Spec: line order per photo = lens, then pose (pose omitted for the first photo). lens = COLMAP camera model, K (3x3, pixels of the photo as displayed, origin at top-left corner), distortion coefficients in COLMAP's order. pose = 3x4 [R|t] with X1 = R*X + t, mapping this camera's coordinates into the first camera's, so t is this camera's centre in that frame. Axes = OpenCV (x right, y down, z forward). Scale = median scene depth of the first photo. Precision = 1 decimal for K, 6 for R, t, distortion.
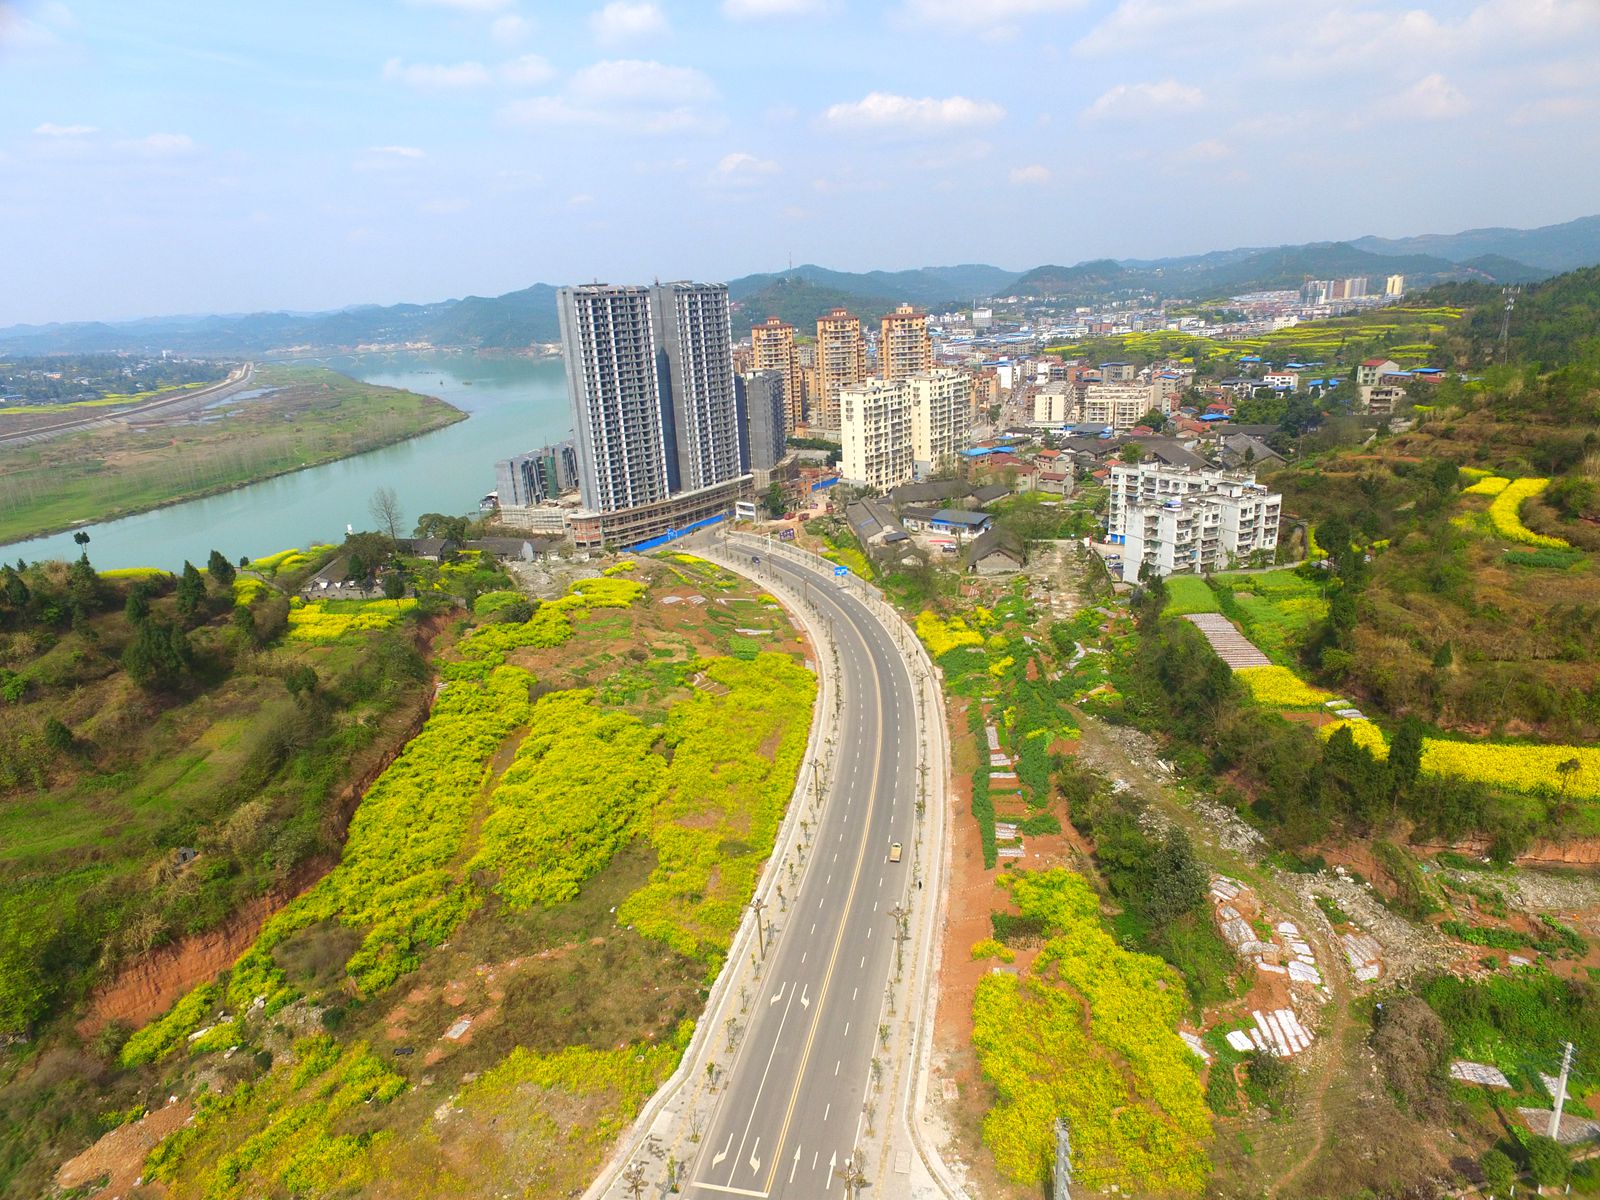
lens RADIAL K [[931.6, 0, 804.7], [0, 931.6, 594.3], [0, 0, 1]] dist [-0.012410, 0.018559]
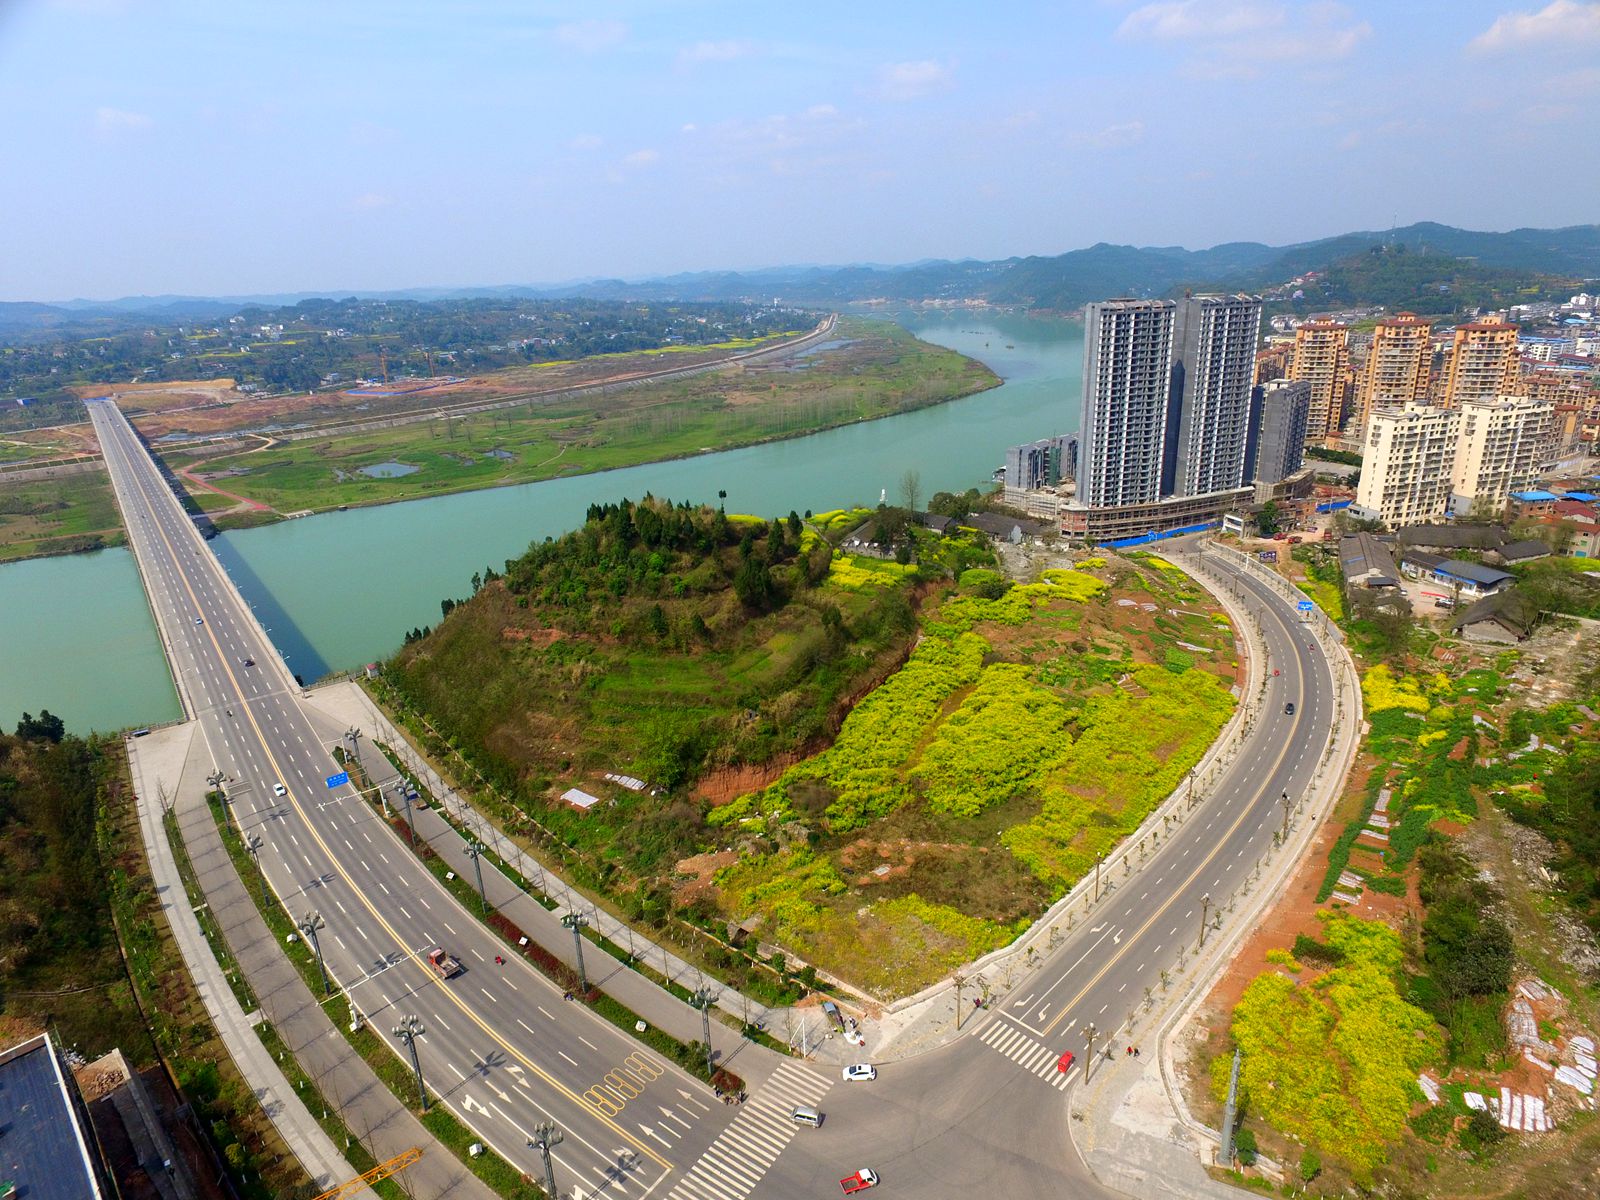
lens RADIAL K [[926.9, 0, 802.2], [0, 926.9, 592.5], [0, 0, 1]] dist [-0.013093, 0.011980]
pose [[0.846904, 0.190199, -0.496566, 0.092831], [-0.168214, 0.981713, 0.089131, -0.047737], [0.504438, 0.008044, 0.863410, -0.192505]]
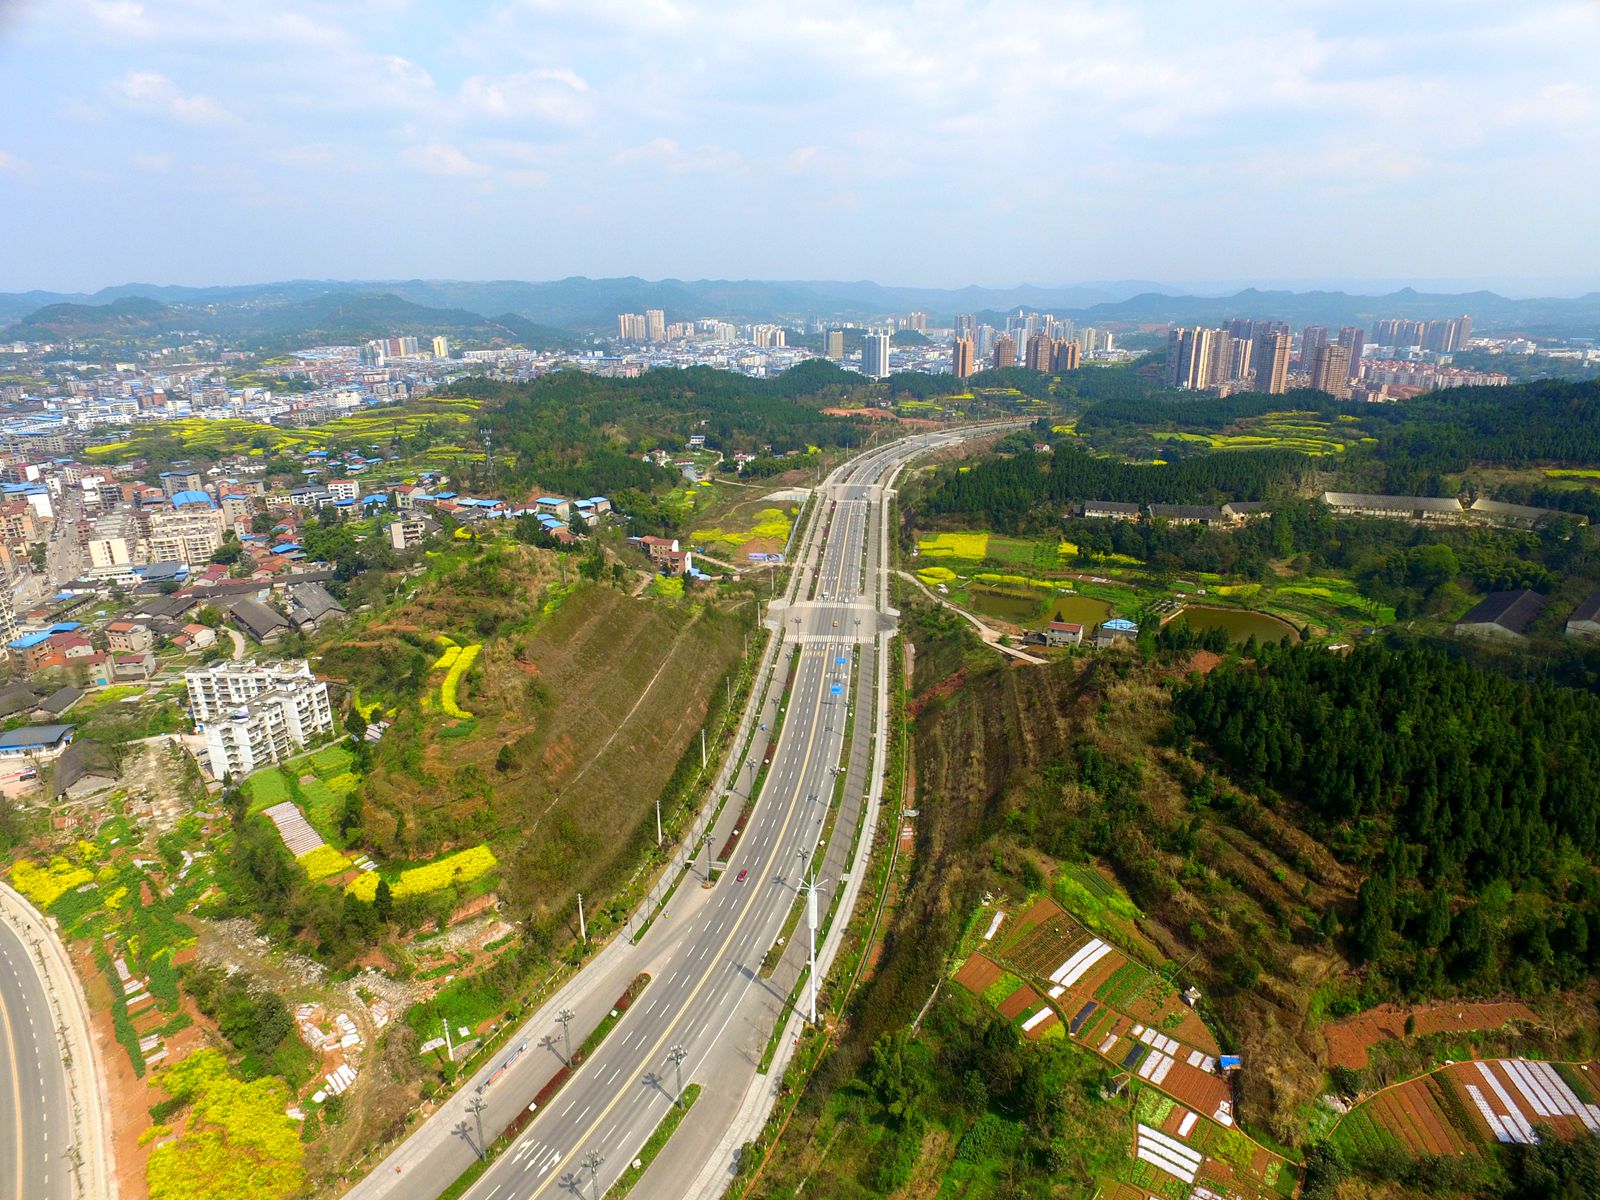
lens RADIAL K [[931.6, 0, 804.7], [0, 931.6, 594.3], [0, 0, 1]] dist [-0.012410, 0.018559]
pose [[0.629316, -0.194511, 0.752414, -0.056408], [0.212469, 0.974348, 0.074176, -0.191938], [-0.747542, 0.113185, 0.654500, -0.471682]]
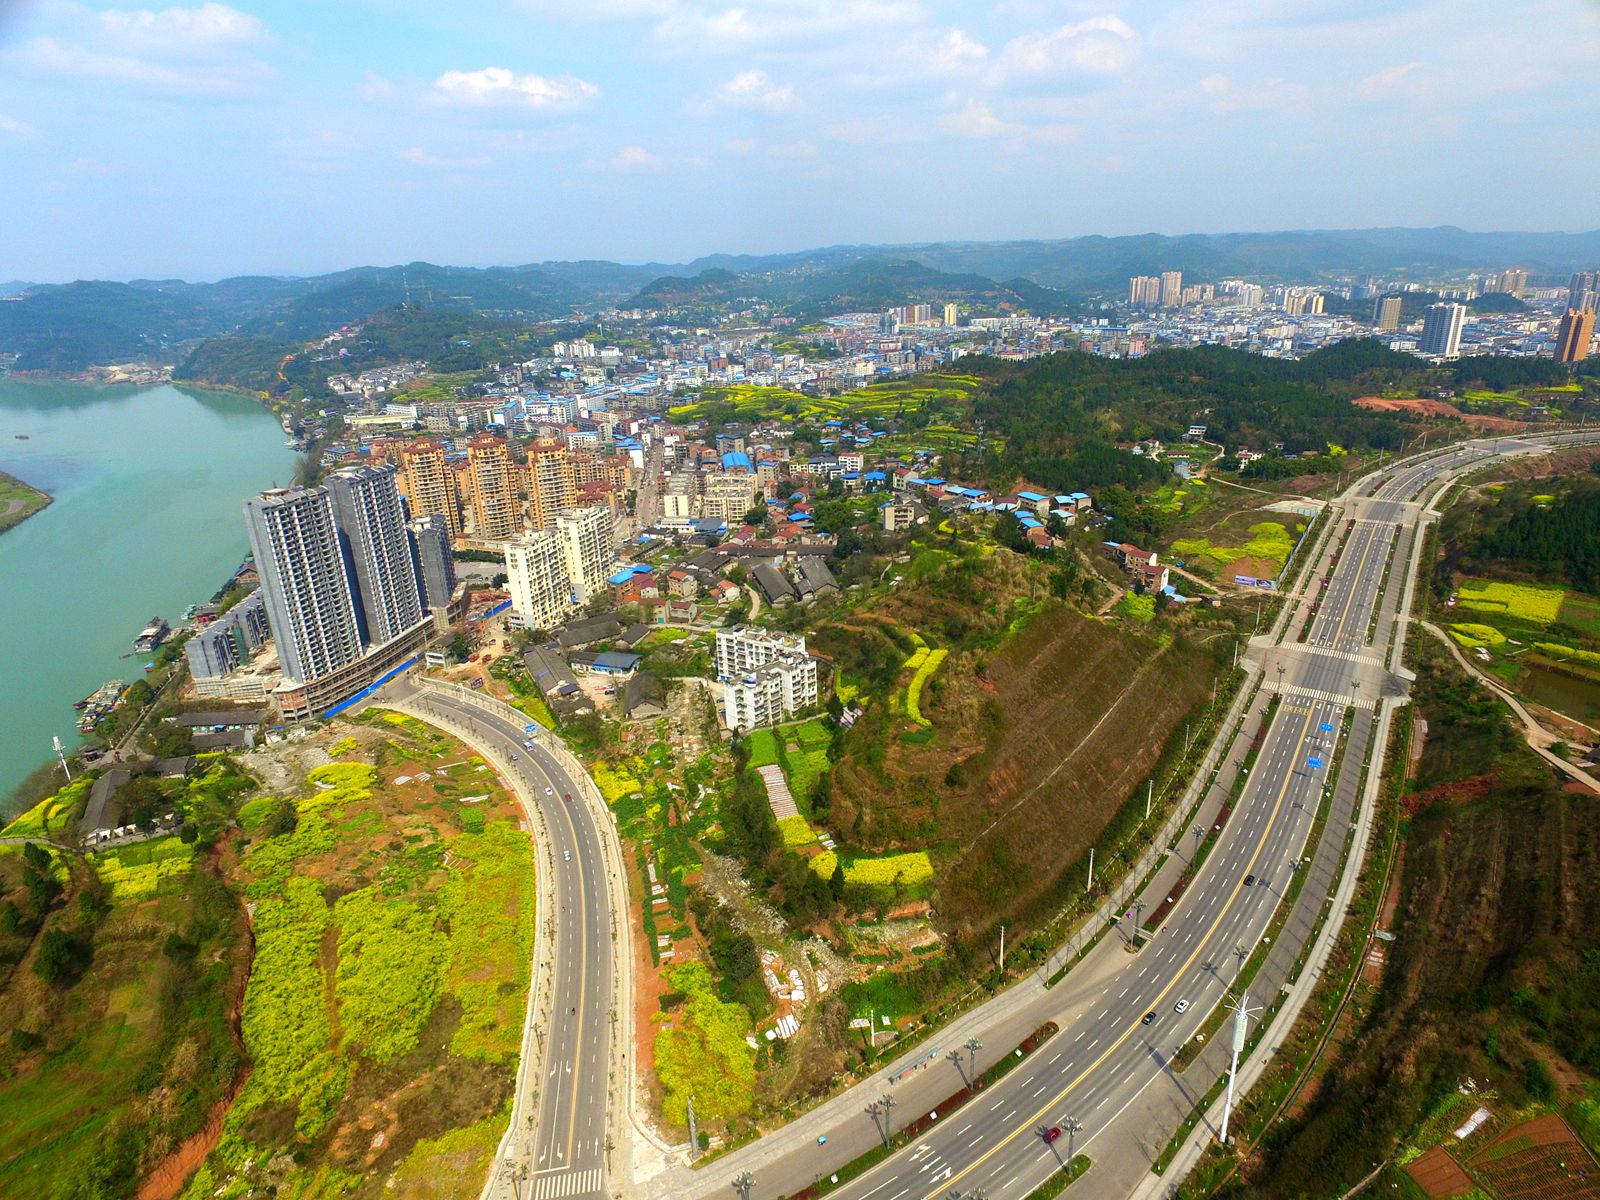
lens RADIAL K [[928.3, 0, 805.2], [0, 928.3, 597.5], [0, 0, 1]] dist [-0.009476, 0.013226]
pose [[0.928775, -0.109306, 0.354159, -0.060010], [0.101239, 0.994005, 0.041288, -0.293614], [-0.356549, -0.002493, 0.934273, -0.502877]]
